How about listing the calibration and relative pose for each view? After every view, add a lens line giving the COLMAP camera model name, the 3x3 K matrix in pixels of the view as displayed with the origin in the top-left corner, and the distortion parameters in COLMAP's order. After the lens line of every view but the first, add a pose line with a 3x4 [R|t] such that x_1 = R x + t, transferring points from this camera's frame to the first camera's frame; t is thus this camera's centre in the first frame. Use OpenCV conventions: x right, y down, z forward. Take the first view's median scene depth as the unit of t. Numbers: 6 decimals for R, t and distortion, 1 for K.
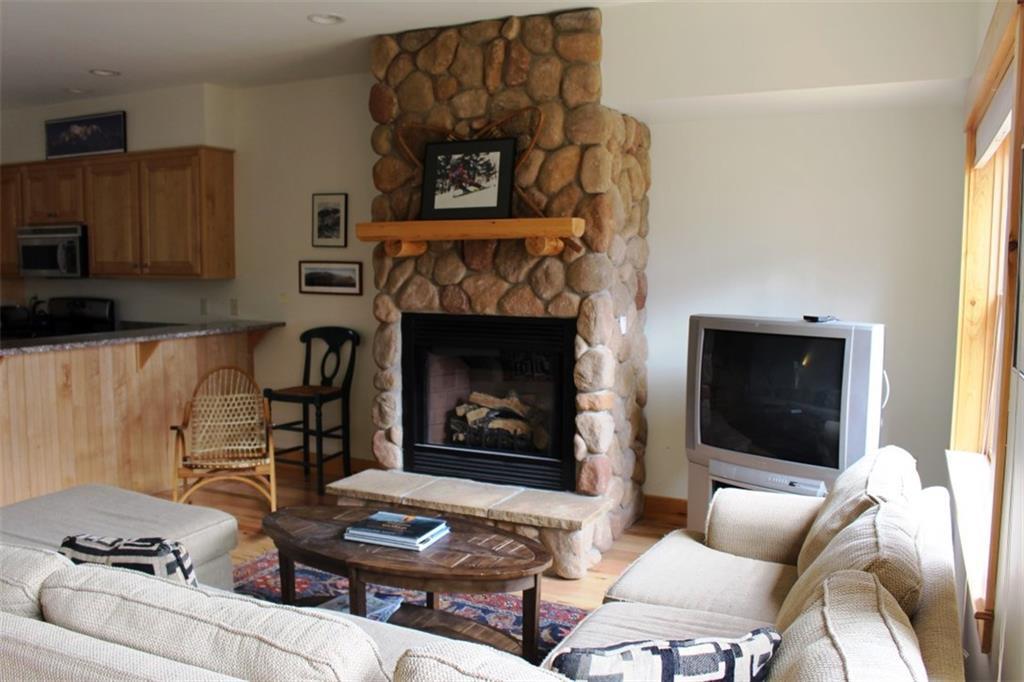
lens RADIAL K [[859.0, 0, 515.5], [0, 859.0, 345.1], [0, 0, 1]] dist [-0.147908, 0.123561]
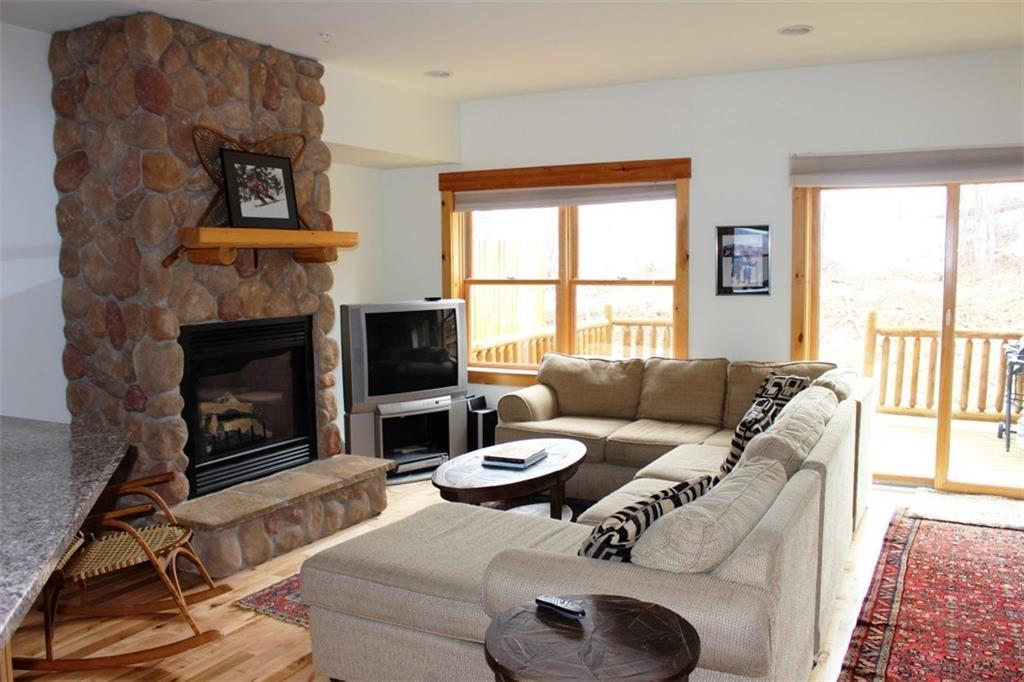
lens RADIAL K [[859.0, 0, 515.5], [0, 859.0, 345.1], [0, 0, 1]] dist [-0.147908, 0.123561]
pose [[0.042110, -0.101338, 0.993960, -1.094854], [0.105412, 0.989741, 0.096442, -0.072531], [-0.993537, 0.100715, 0.052361, 0.649611]]
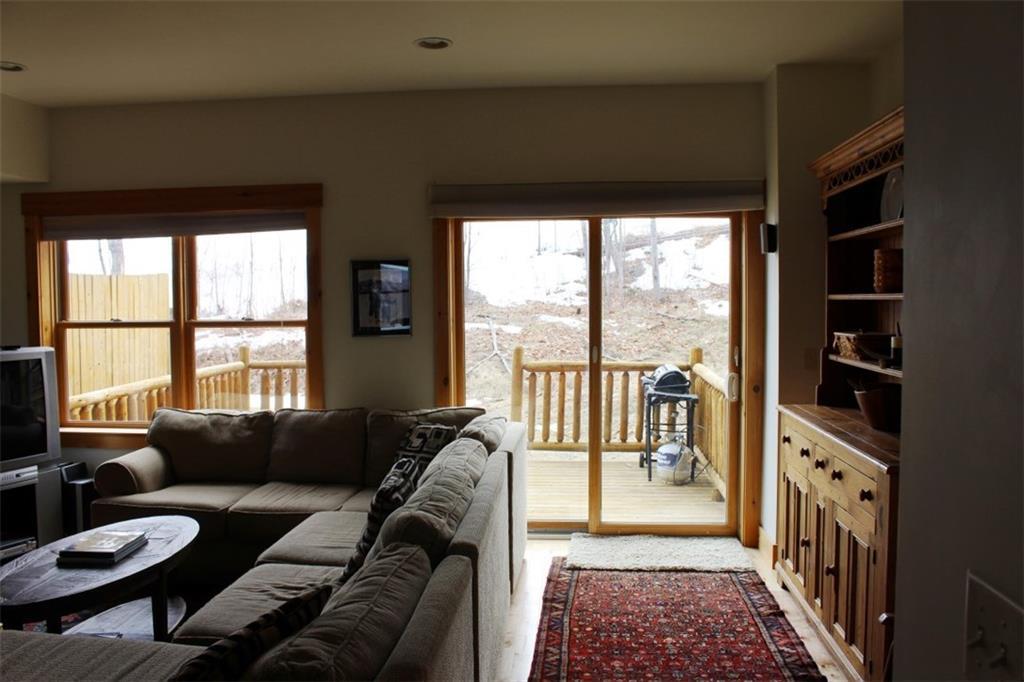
lens RADIAL K [[859.0, 0, 515.5], [0, 859.0, 345.1], [0, 0, 1]] dist [-0.147908, 0.123561]
pose [[-0.351682, -0.056168, 0.934433, -0.953997], [0.096966, 0.990643, 0.096041, -0.069398], [-0.931084, 0.124385, -0.342945, 0.601420]]
